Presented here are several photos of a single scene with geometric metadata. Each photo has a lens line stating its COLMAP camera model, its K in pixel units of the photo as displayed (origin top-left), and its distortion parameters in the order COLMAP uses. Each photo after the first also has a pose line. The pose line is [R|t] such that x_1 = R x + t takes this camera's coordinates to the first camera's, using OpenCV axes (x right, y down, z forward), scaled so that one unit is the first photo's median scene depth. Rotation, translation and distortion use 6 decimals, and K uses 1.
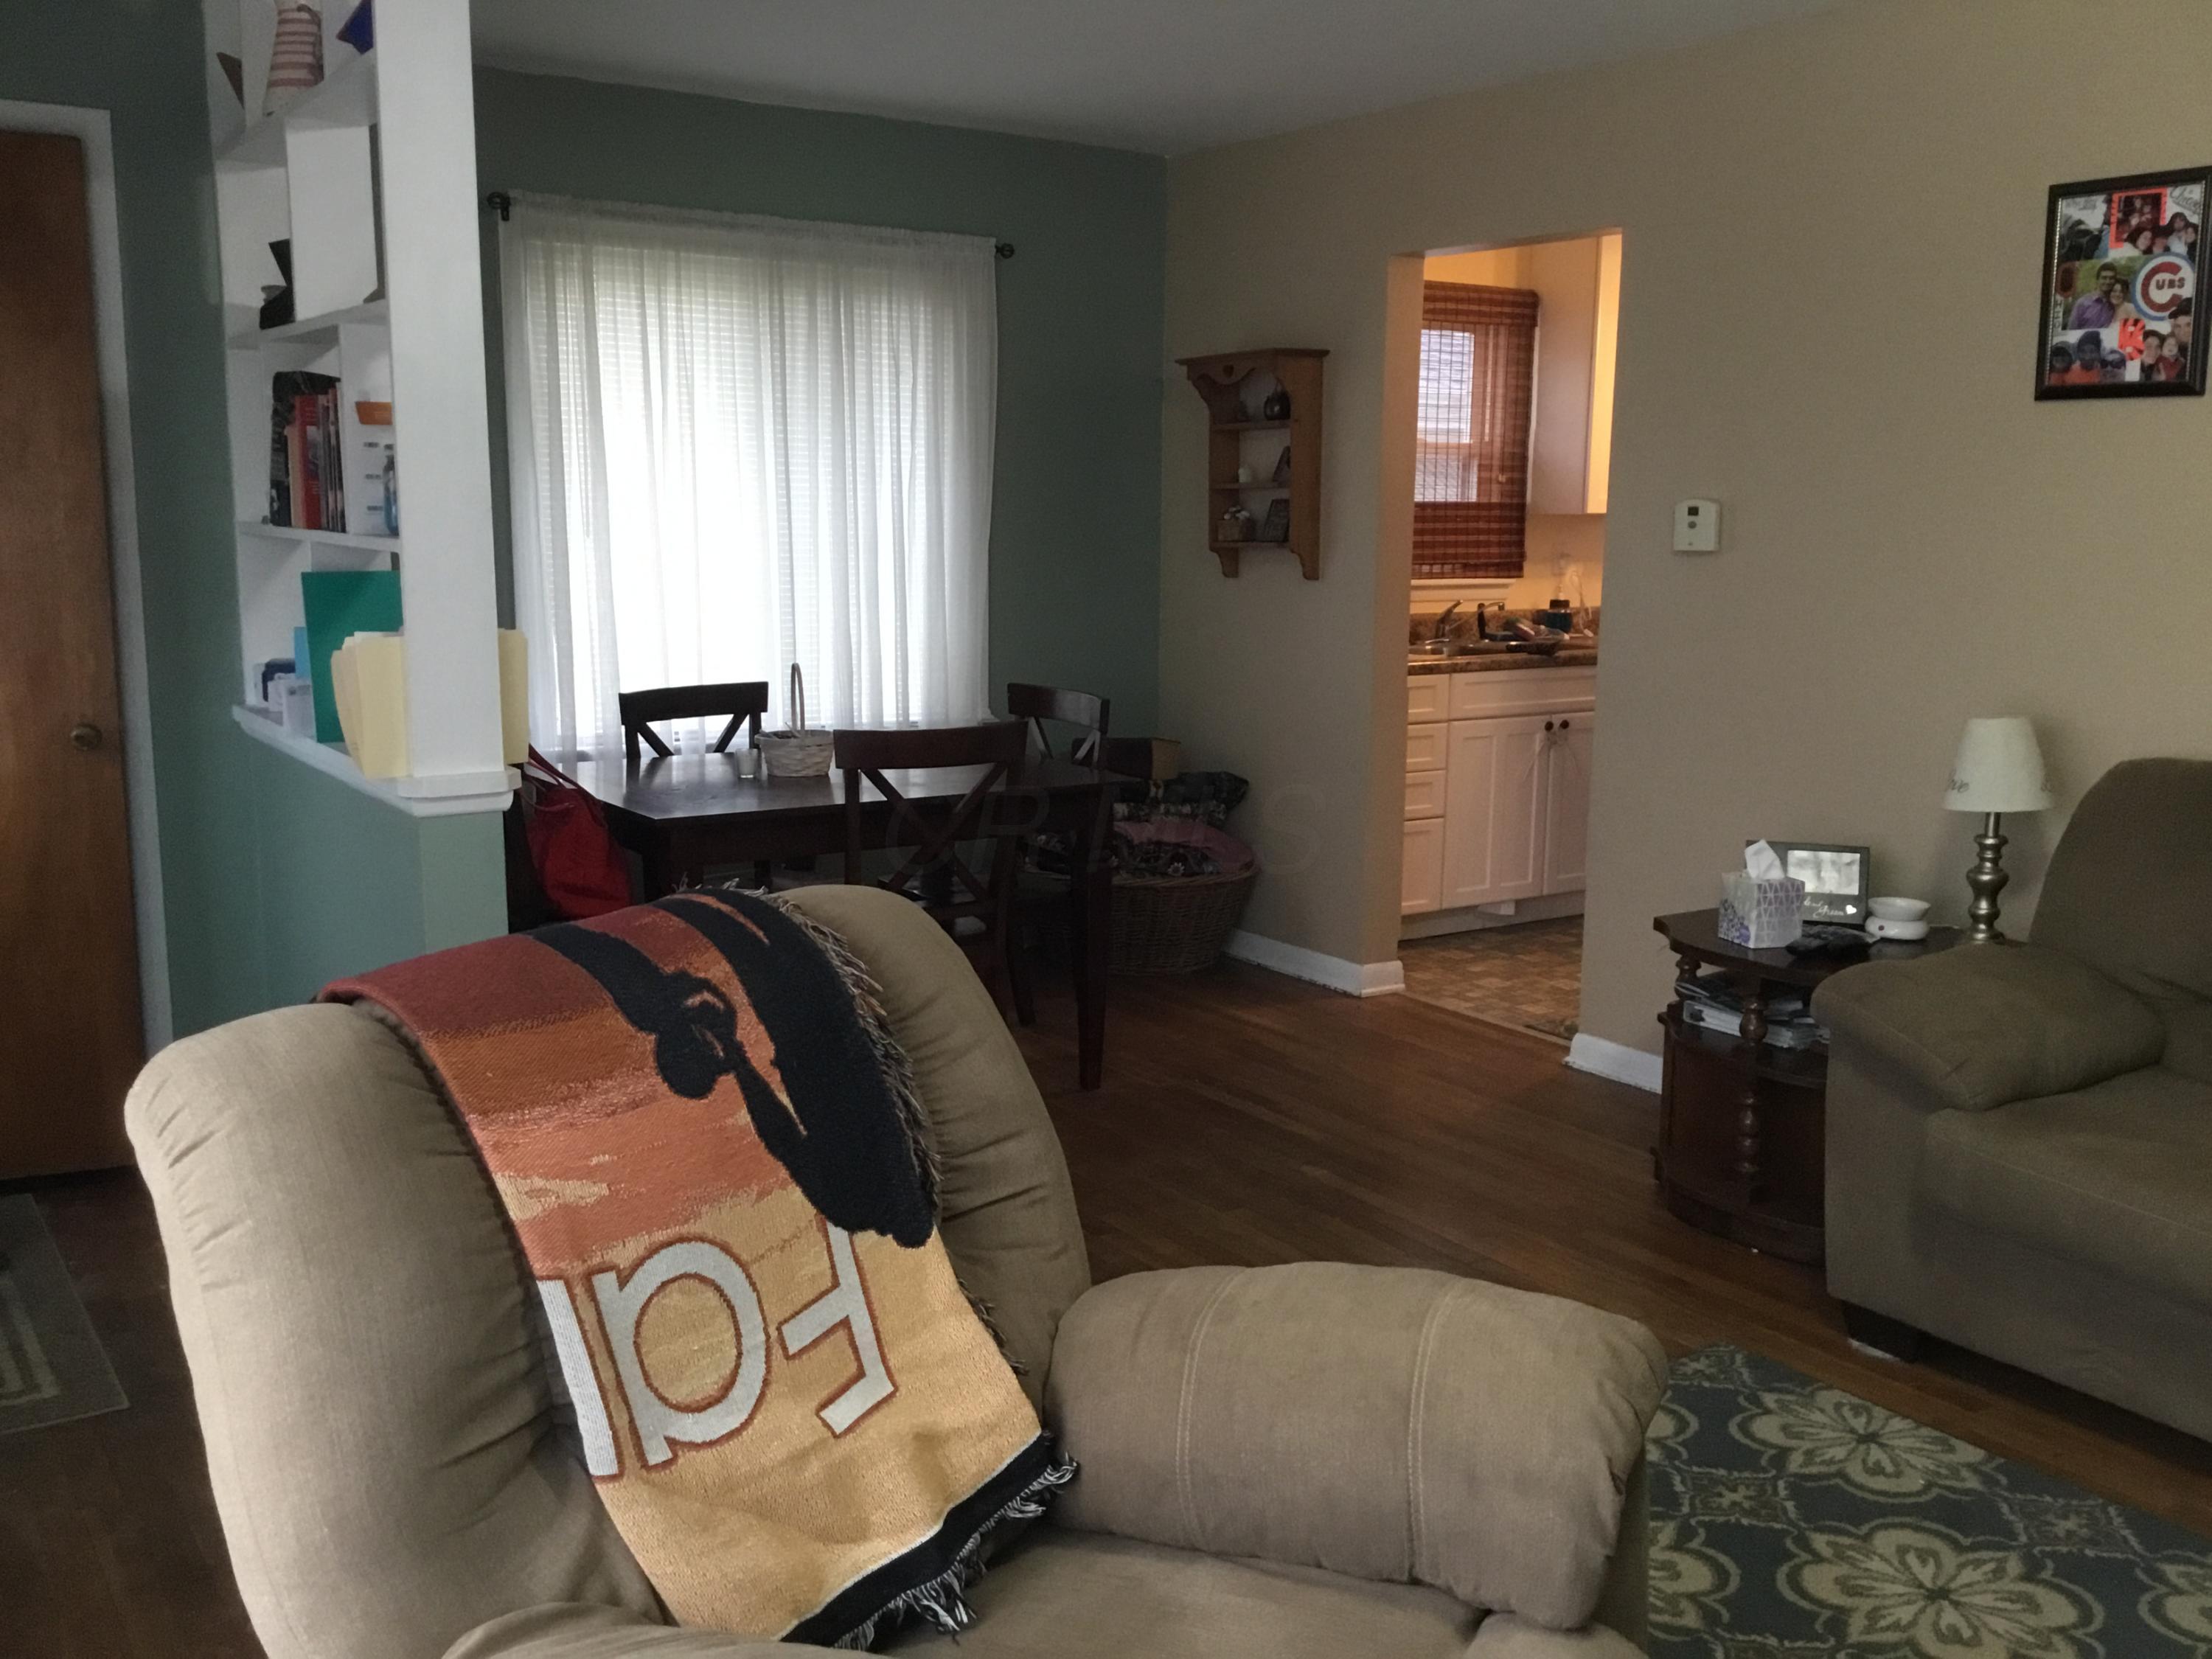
lens RADIAL K [[1994.1, 0, 1070.7], [0, 1994.1, 823.7], [0, 0, 1]] dist [0.073539, -0.132475]
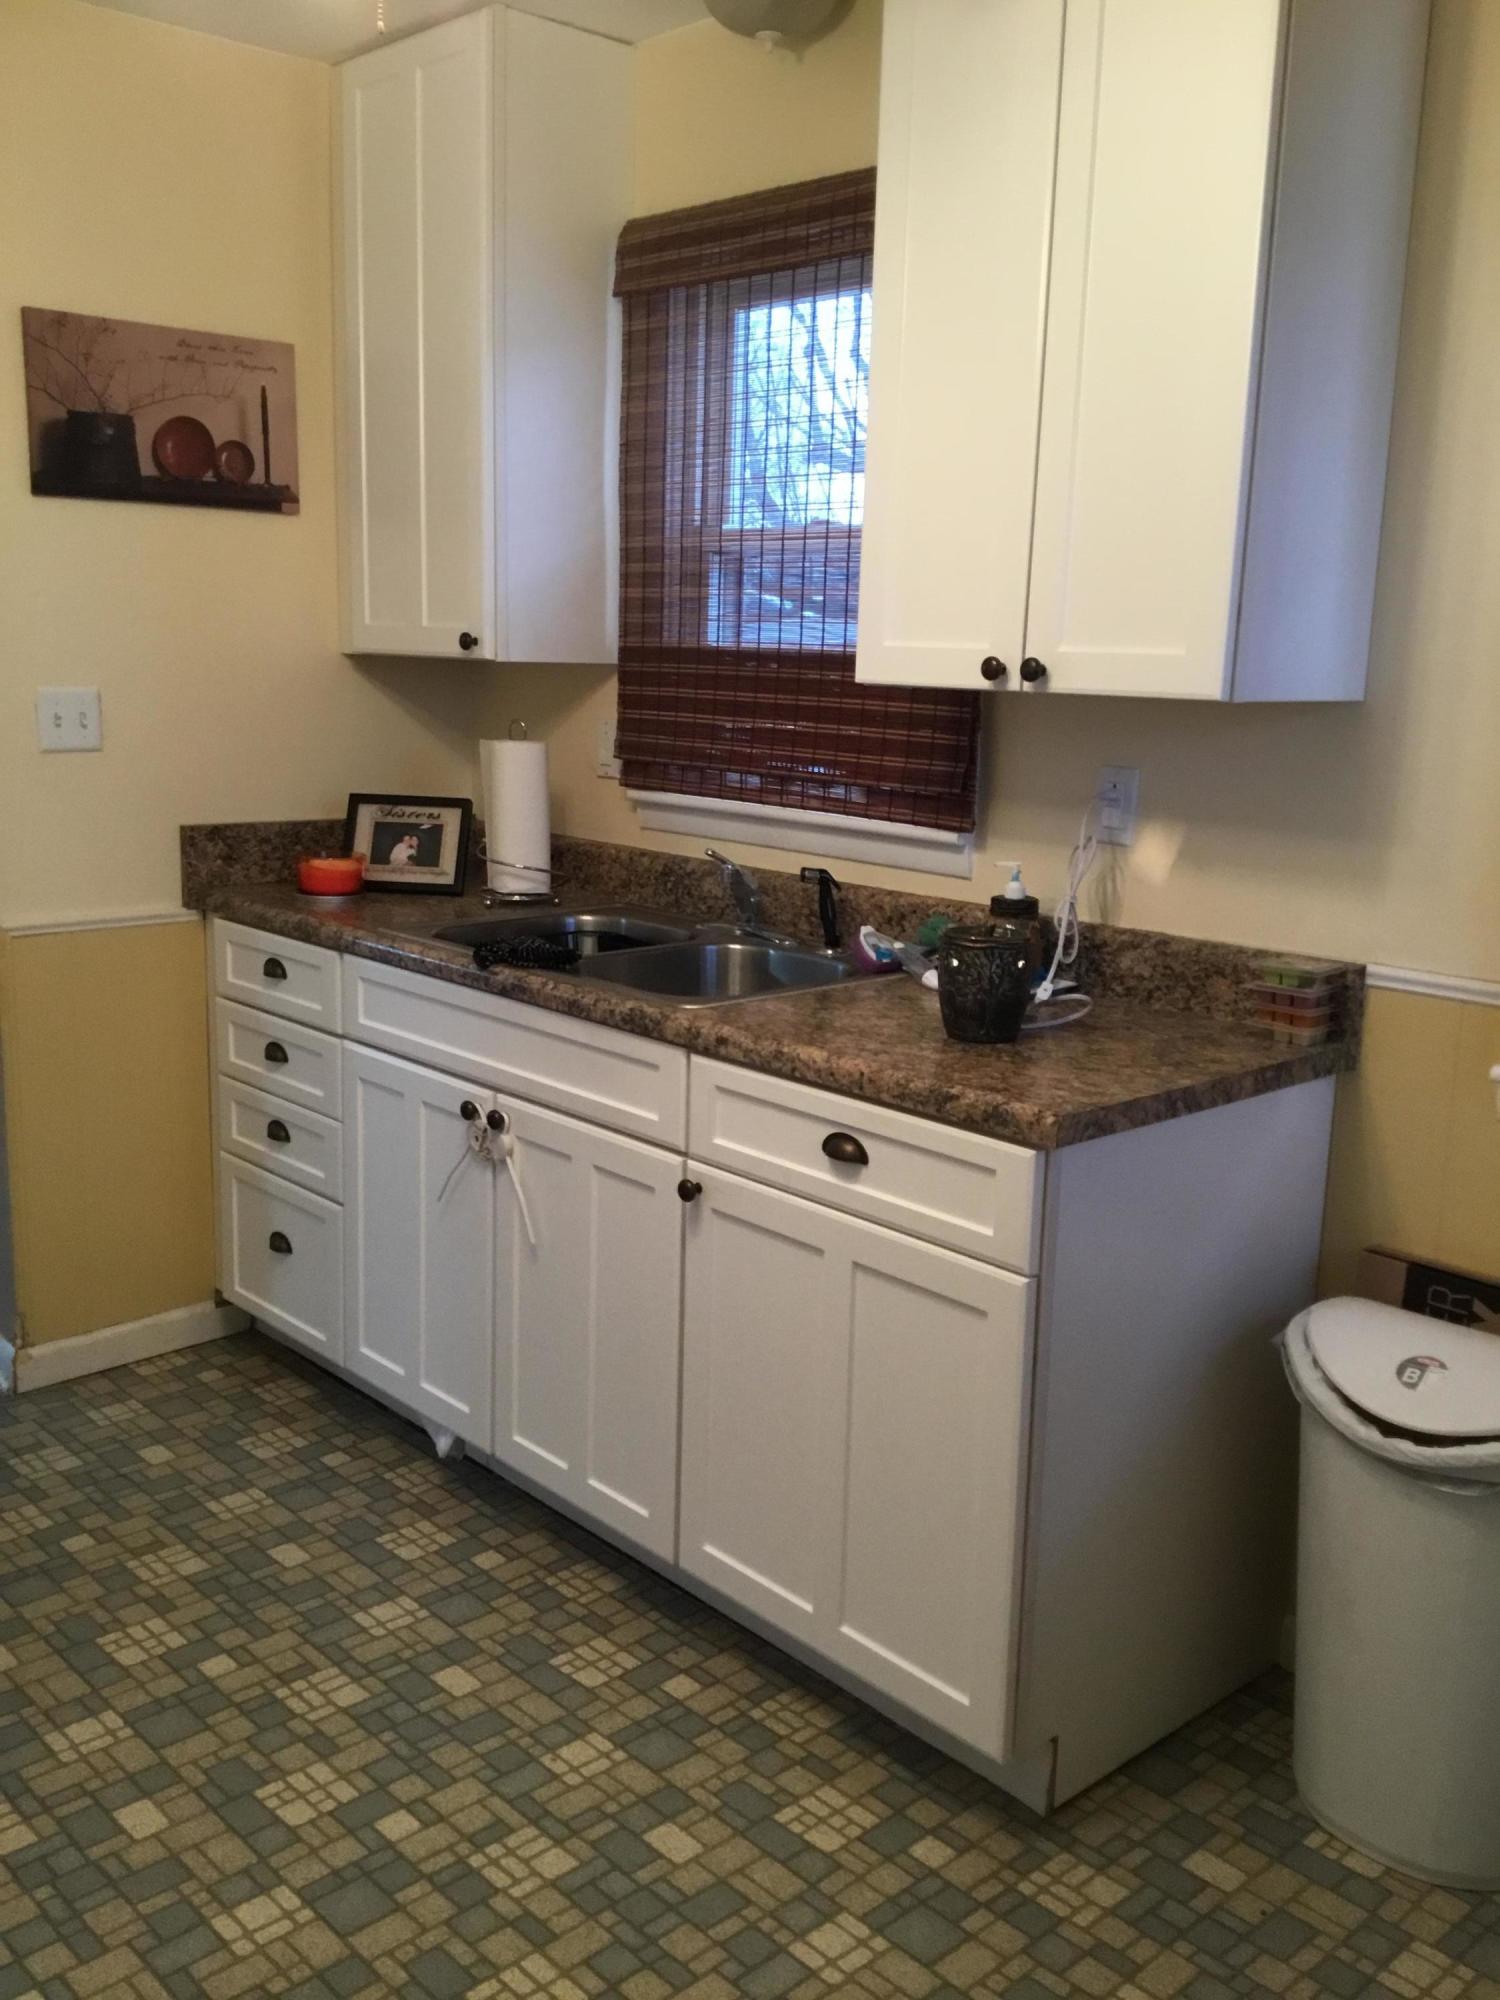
lens RADIAL K [[1798.3, 0, 723.9], [0, 1798.3, 1000.7], [0, 0, 1]] dist [0.136855, -0.318572]
pose [[0.156315, 0.191844, -0.968897, 0.719589], [-0.191559, 0.968218, 0.160805, -0.168448], [0.968953, 0.160465, 0.188097, 1.058707]]
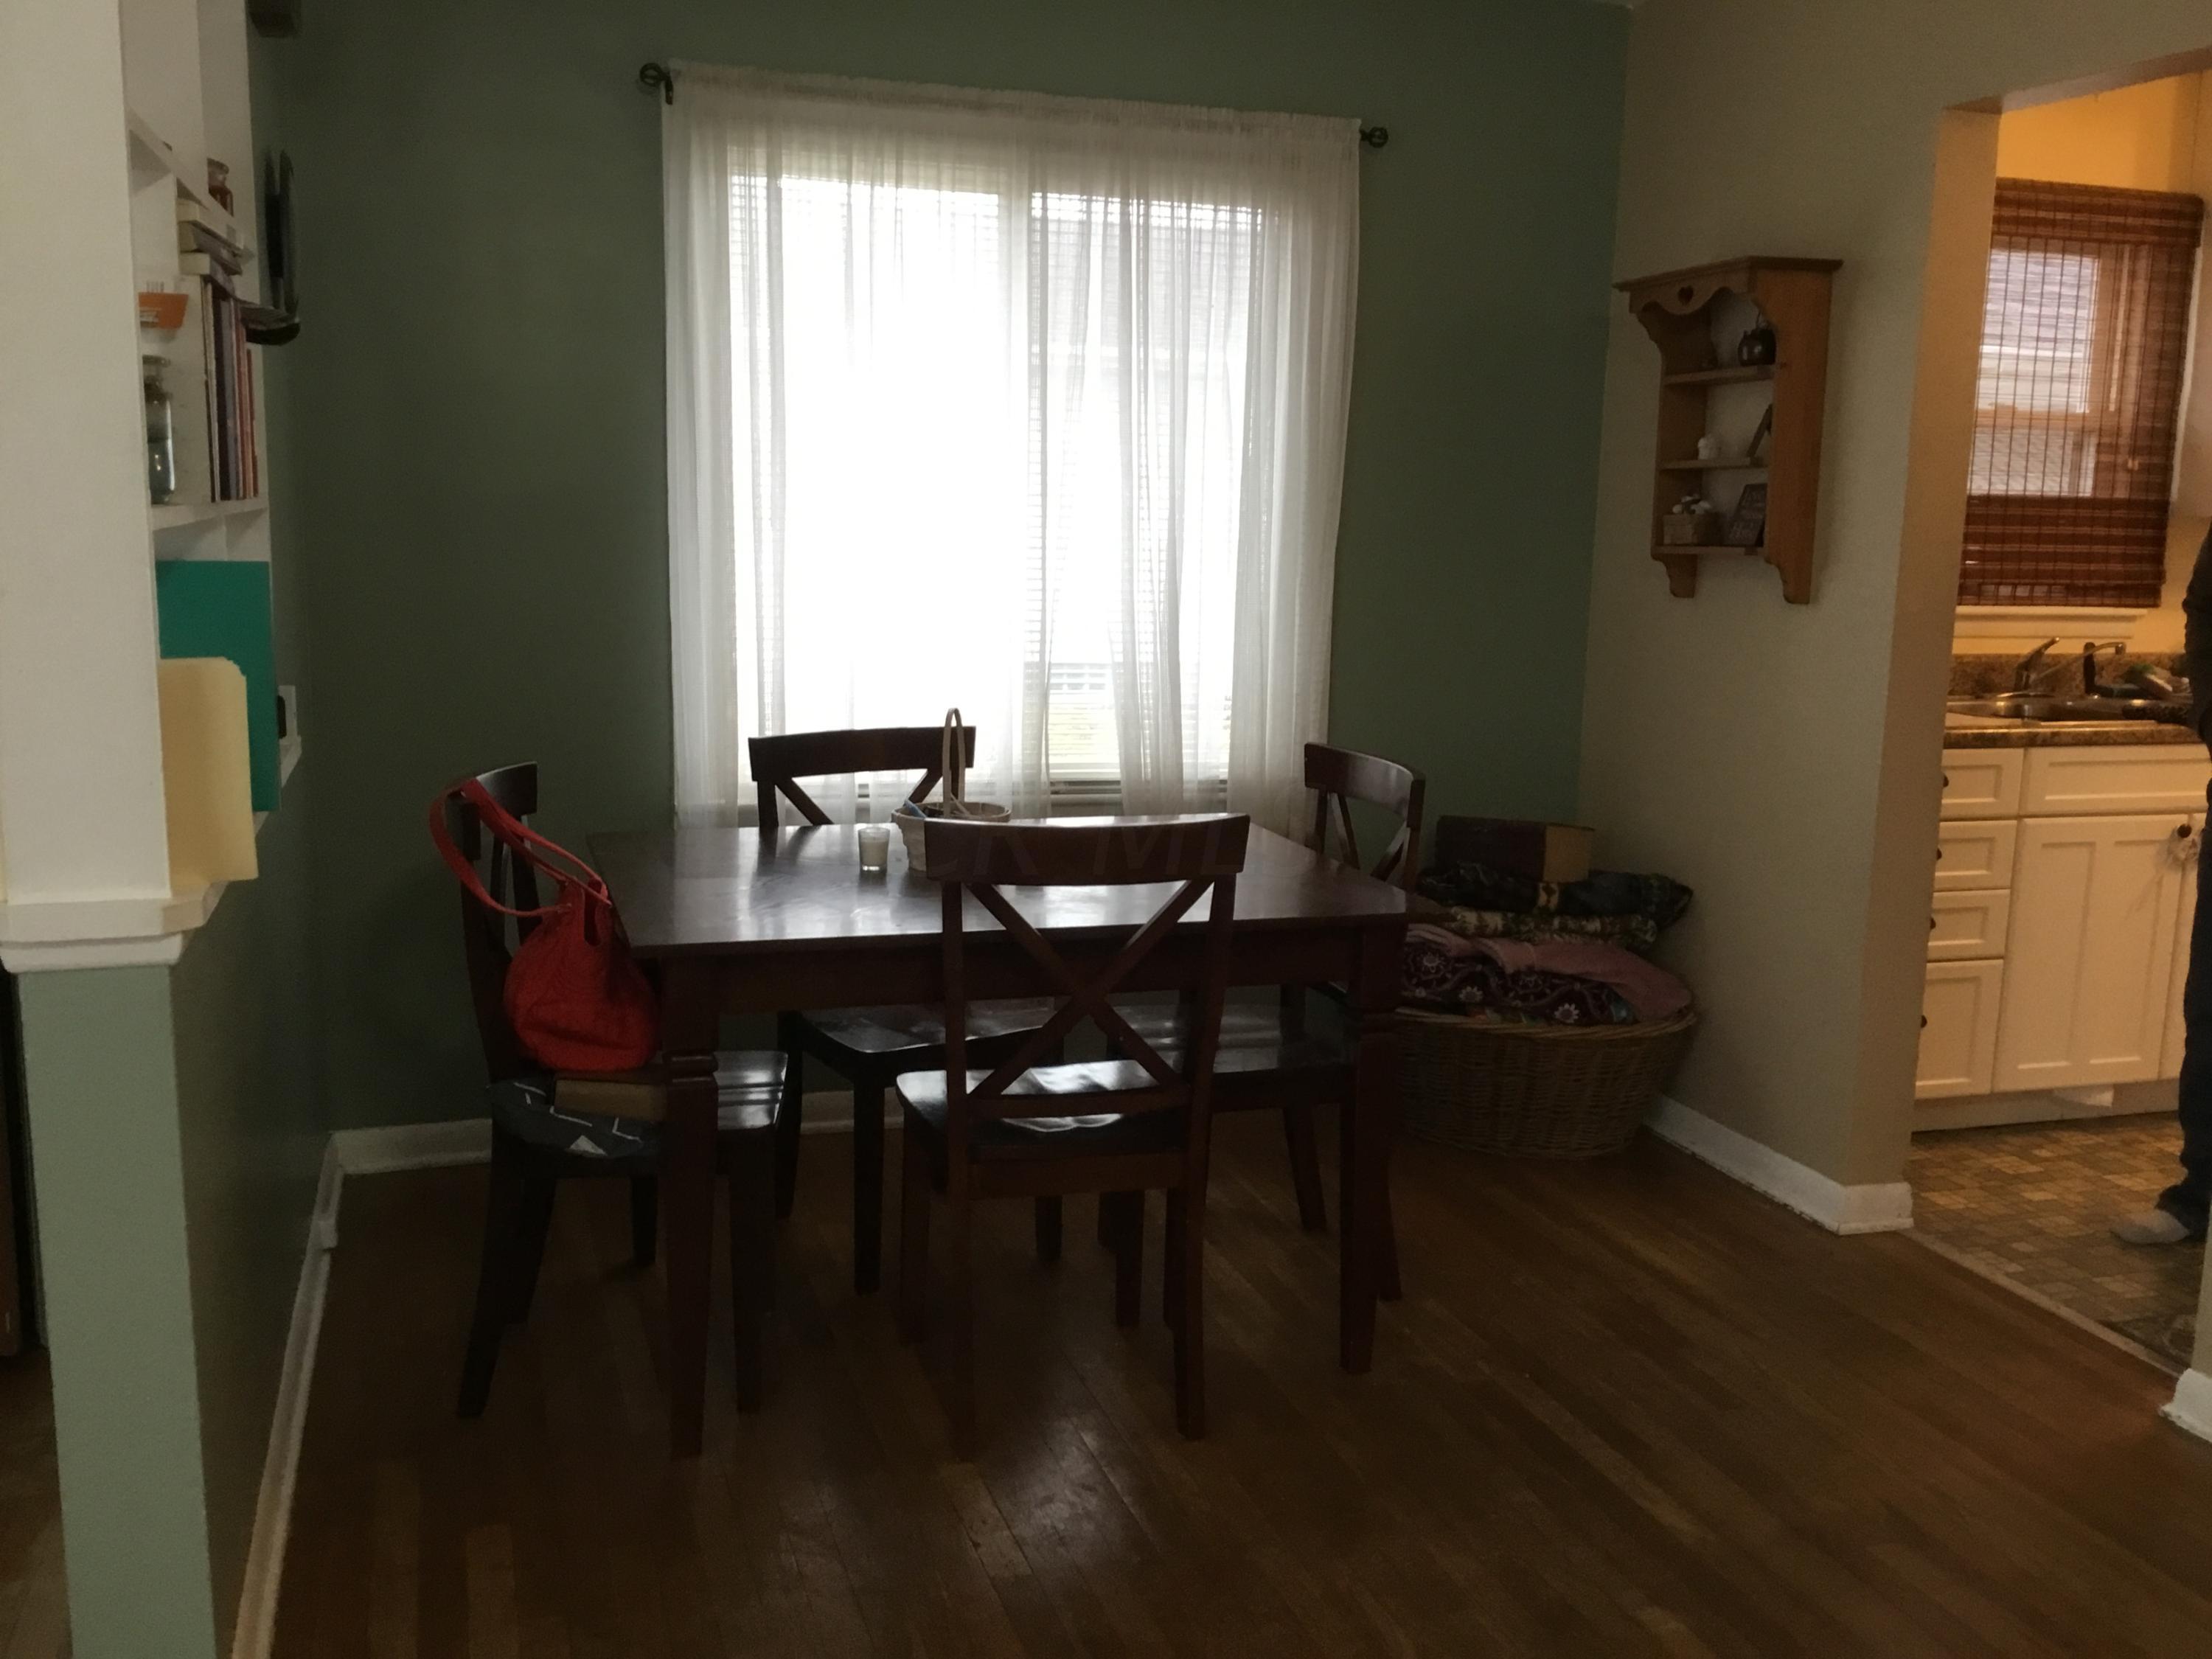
lens RADIAL K [[1994.1, 0, 1070.7], [0, 1994.1, 823.7], [0, 0, 1]] dist [0.073539, -0.132475]
pose [[0.958795, 0.055543, -0.278617, 0.075104], [-0.056974, 0.998371, 0.002965, -0.034293], [0.278328, 0.013031, 0.960398, 0.270144]]
